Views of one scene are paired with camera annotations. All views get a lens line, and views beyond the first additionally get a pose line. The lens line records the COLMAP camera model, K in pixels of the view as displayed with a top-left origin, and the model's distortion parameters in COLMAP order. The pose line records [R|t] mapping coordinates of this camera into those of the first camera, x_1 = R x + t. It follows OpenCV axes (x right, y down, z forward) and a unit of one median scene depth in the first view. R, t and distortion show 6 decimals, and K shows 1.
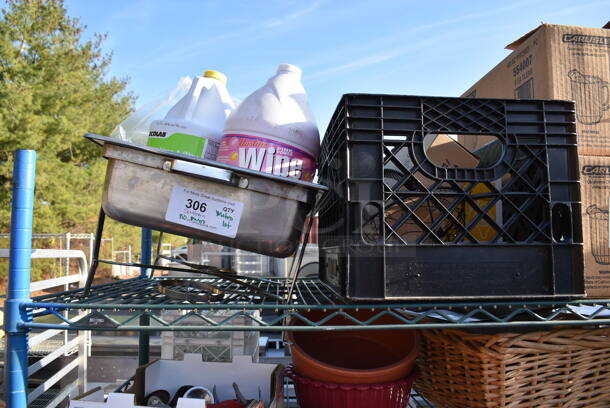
lens RADIAL K [[474.7, 0, 305.0], [0, 474.7, 204.0], [0, 0, 1]] dist [-0.095309, 0.004643]
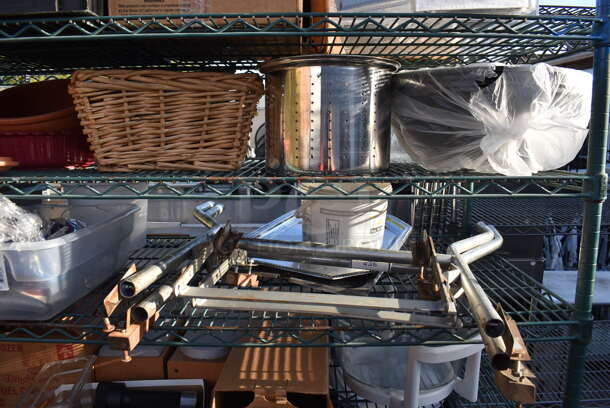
lens RADIAL K [[474.7, 0, 305.0], [0, 474.7, 204.0], [0, 0, 1]] dist [-0.095309, 0.004643]
pose [[0.999268, 0.002444, -0.038188, 0.940802], [0.007724, 0.964532, 0.263854, 0.288742], [0.037478, -0.263955, 0.963806, -0.101401]]
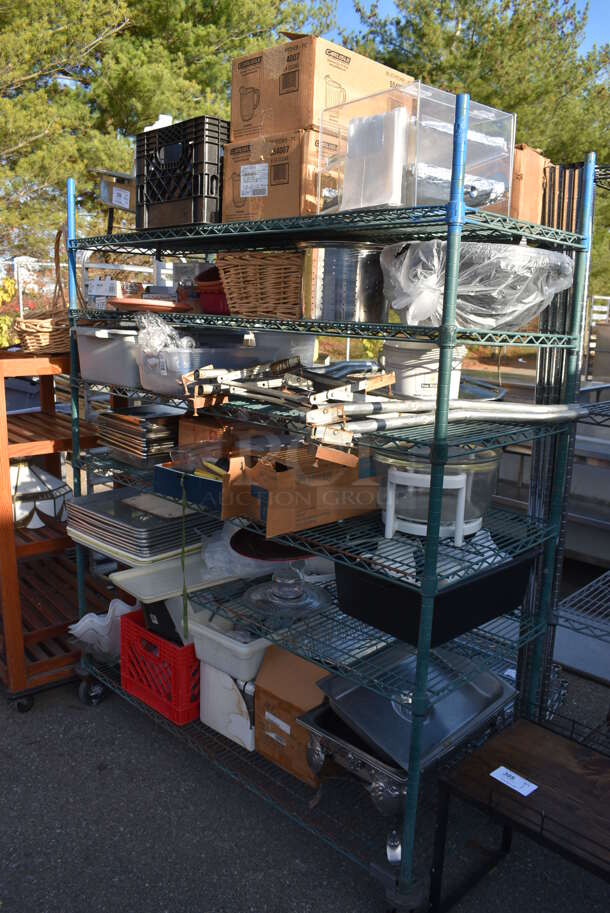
lens RADIAL K [[710.4, 0, 305.0], [0, 710.4, 456.5], [0, 0, 1]] dist [-0.095309, 0.004643]
pose [[0.678978, 0.168668, -0.714521, 2.595702], [0.041018, 0.963016, 0.266305, 0.312298], [0.733012, -0.210124, 0.646948, -0.672282]]
